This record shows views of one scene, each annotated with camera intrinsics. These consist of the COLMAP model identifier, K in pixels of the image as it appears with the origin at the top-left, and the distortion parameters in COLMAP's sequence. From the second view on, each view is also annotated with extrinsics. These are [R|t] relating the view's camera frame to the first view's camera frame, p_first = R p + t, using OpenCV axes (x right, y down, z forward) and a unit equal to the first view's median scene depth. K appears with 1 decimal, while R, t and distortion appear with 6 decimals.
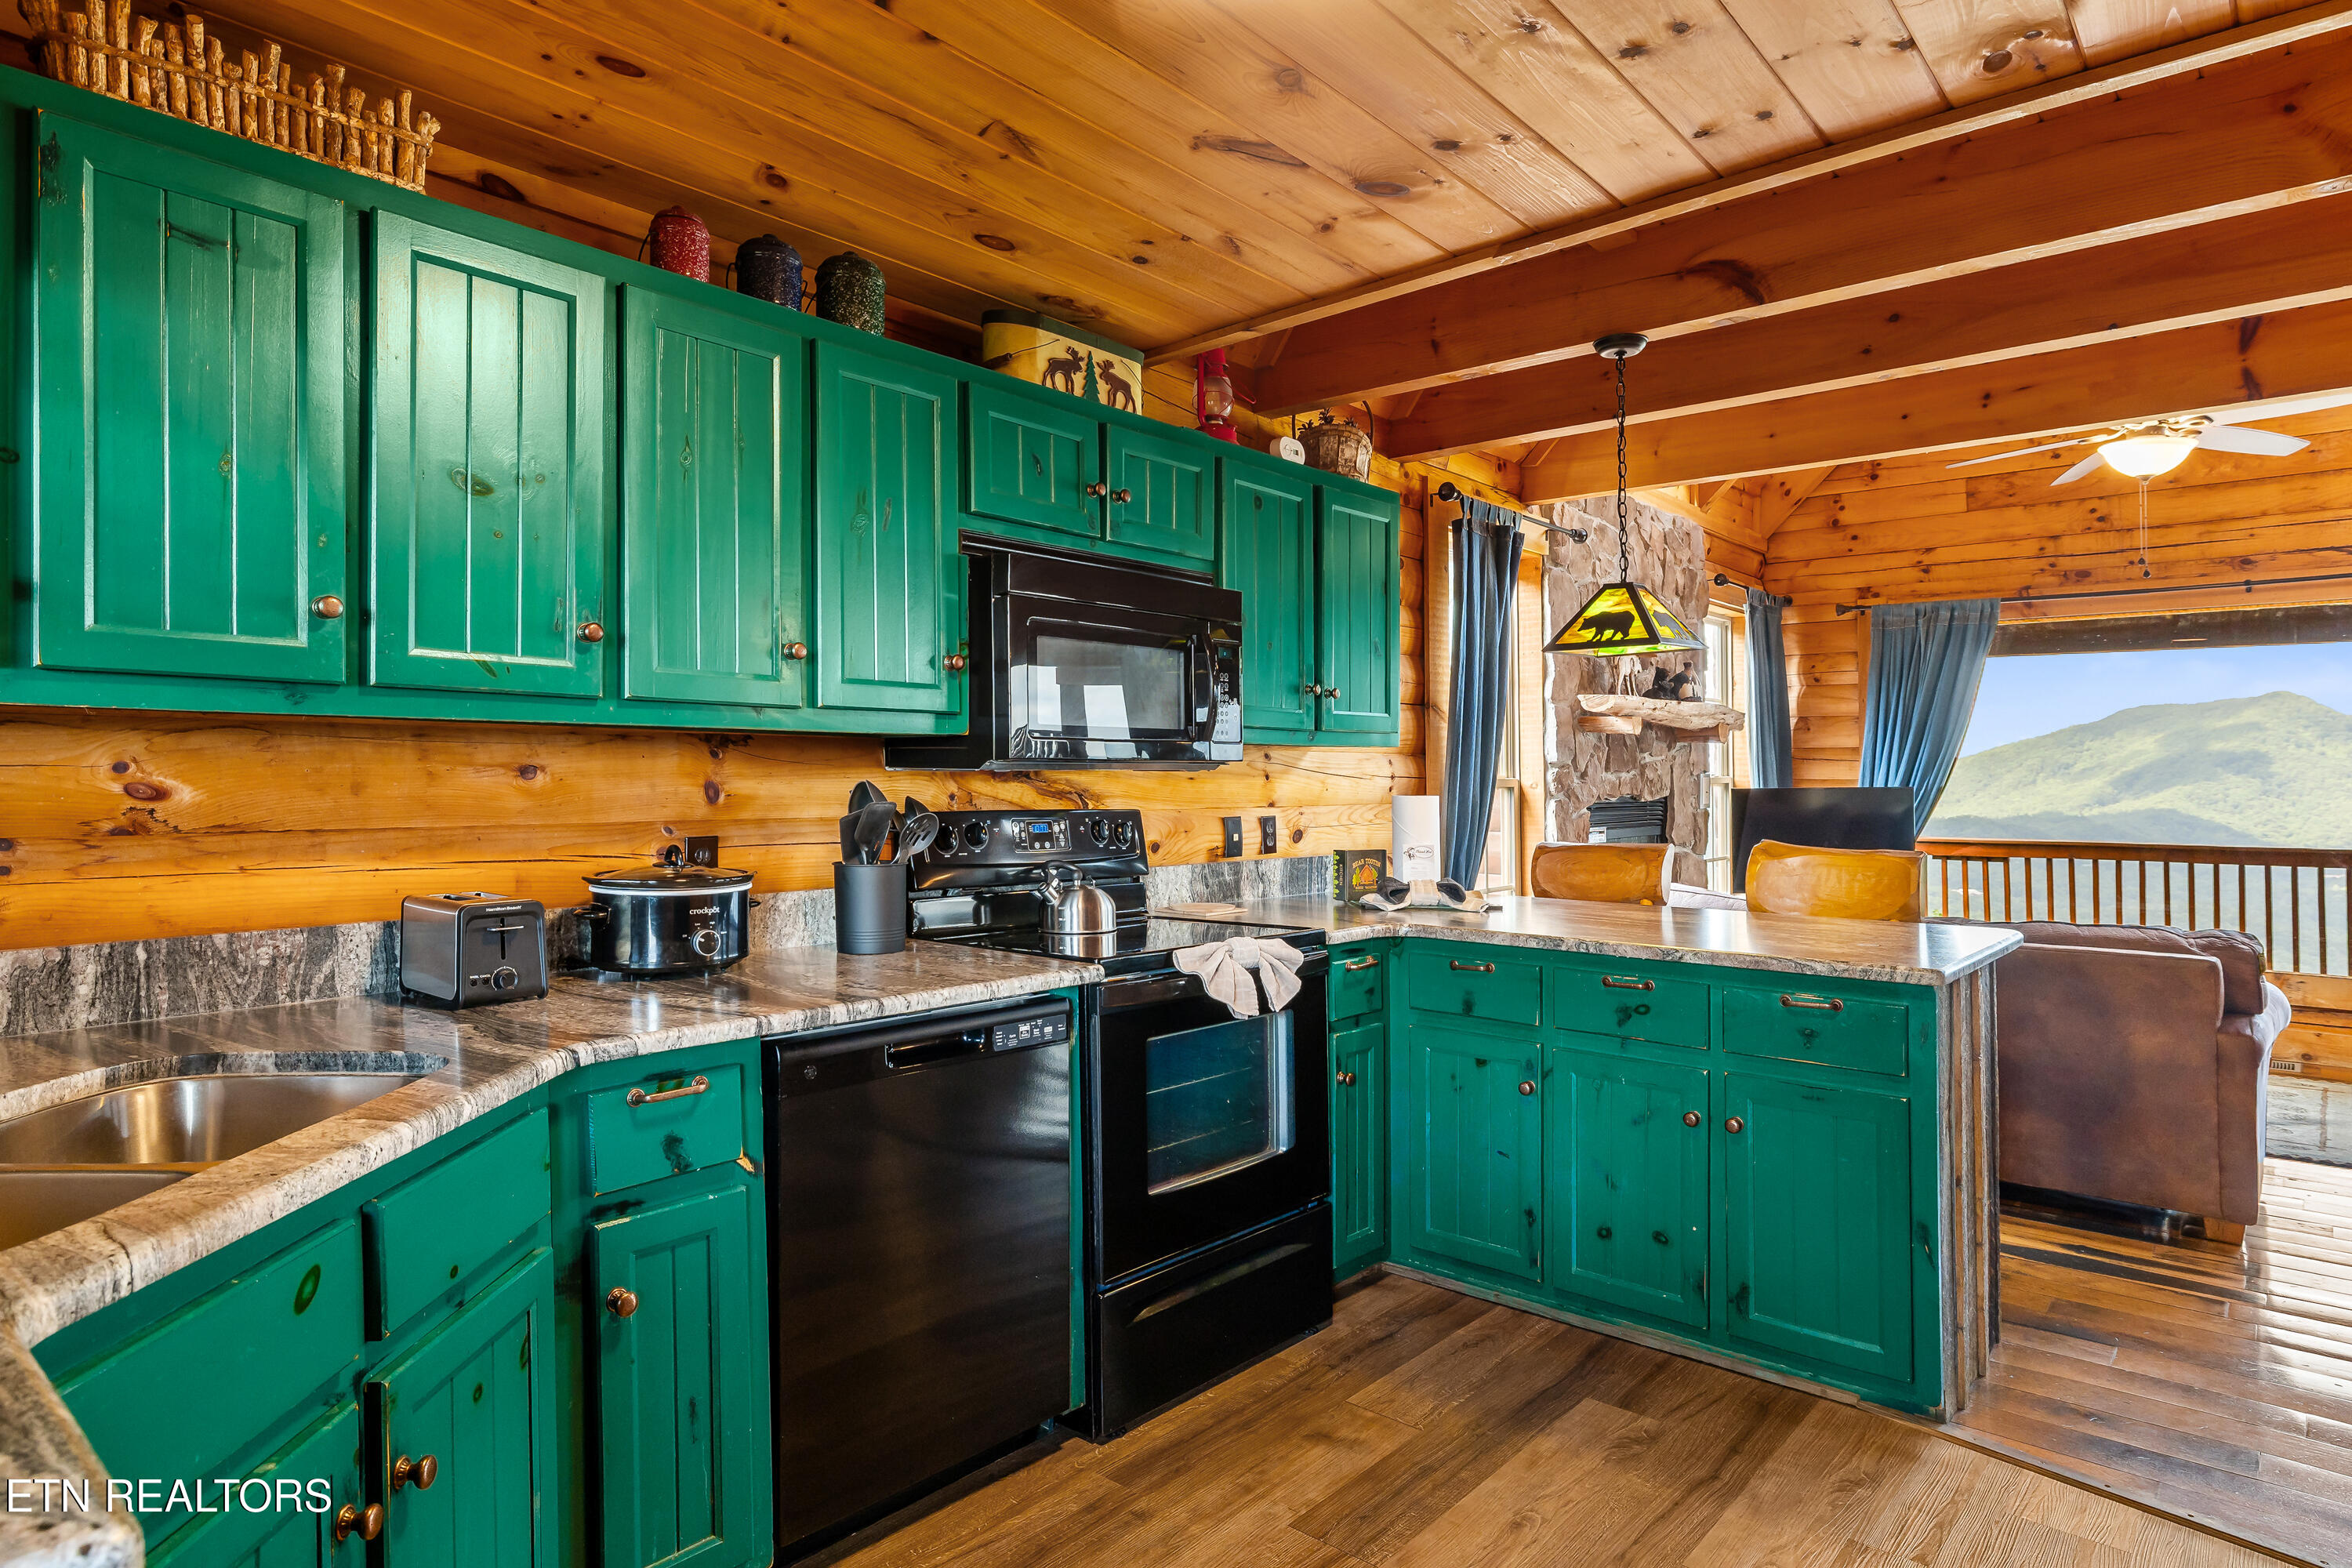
lens RADIAL K [[1324.0, 0, 1169.2], [0, 1324.0, 778.8], [0, 0, 1]] dist [-0.001287, 0.000118]
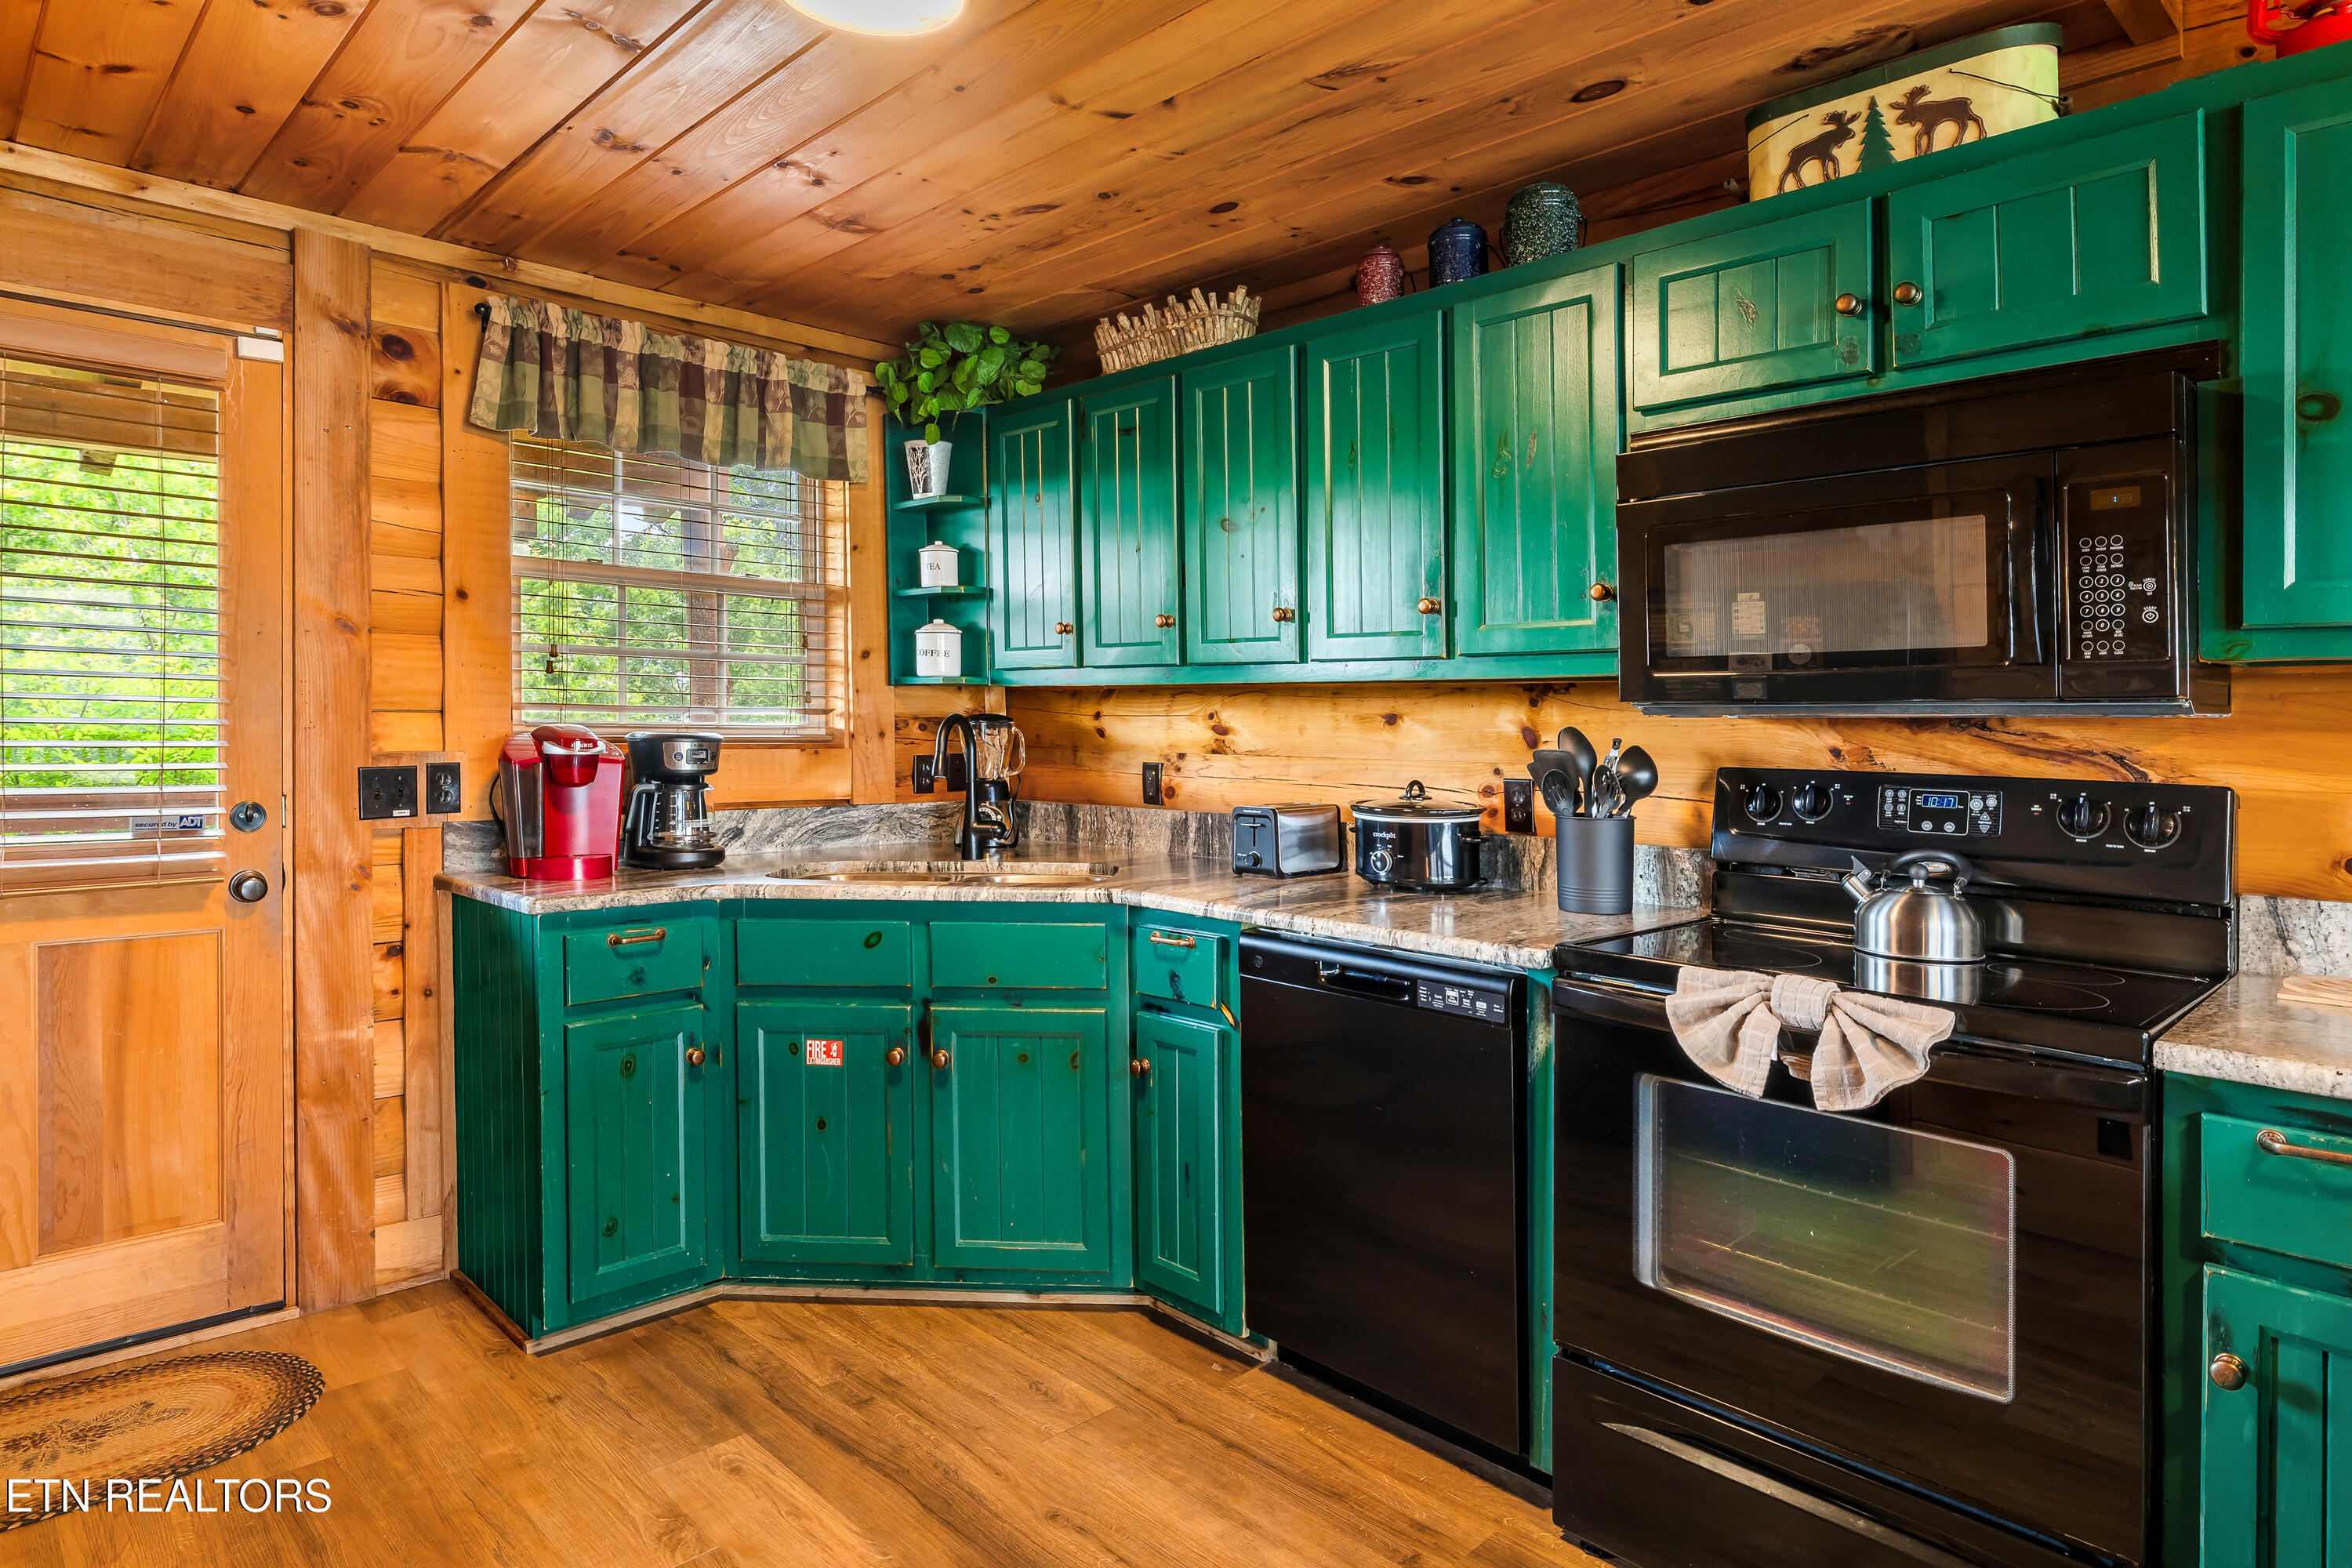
lens RADIAL K [[1324.0, 0, 1169.3], [0, 1324.0, 780.8], [0, 0, 1]] dist [-0.001287, 0.000118]
pose [[-0.078678, 0.040151, -0.996091, 0.789536], [-0.012338, 0.999073, 0.041246, 0.004198], [0.996824, 0.015535, -0.078110, 0.840297]]
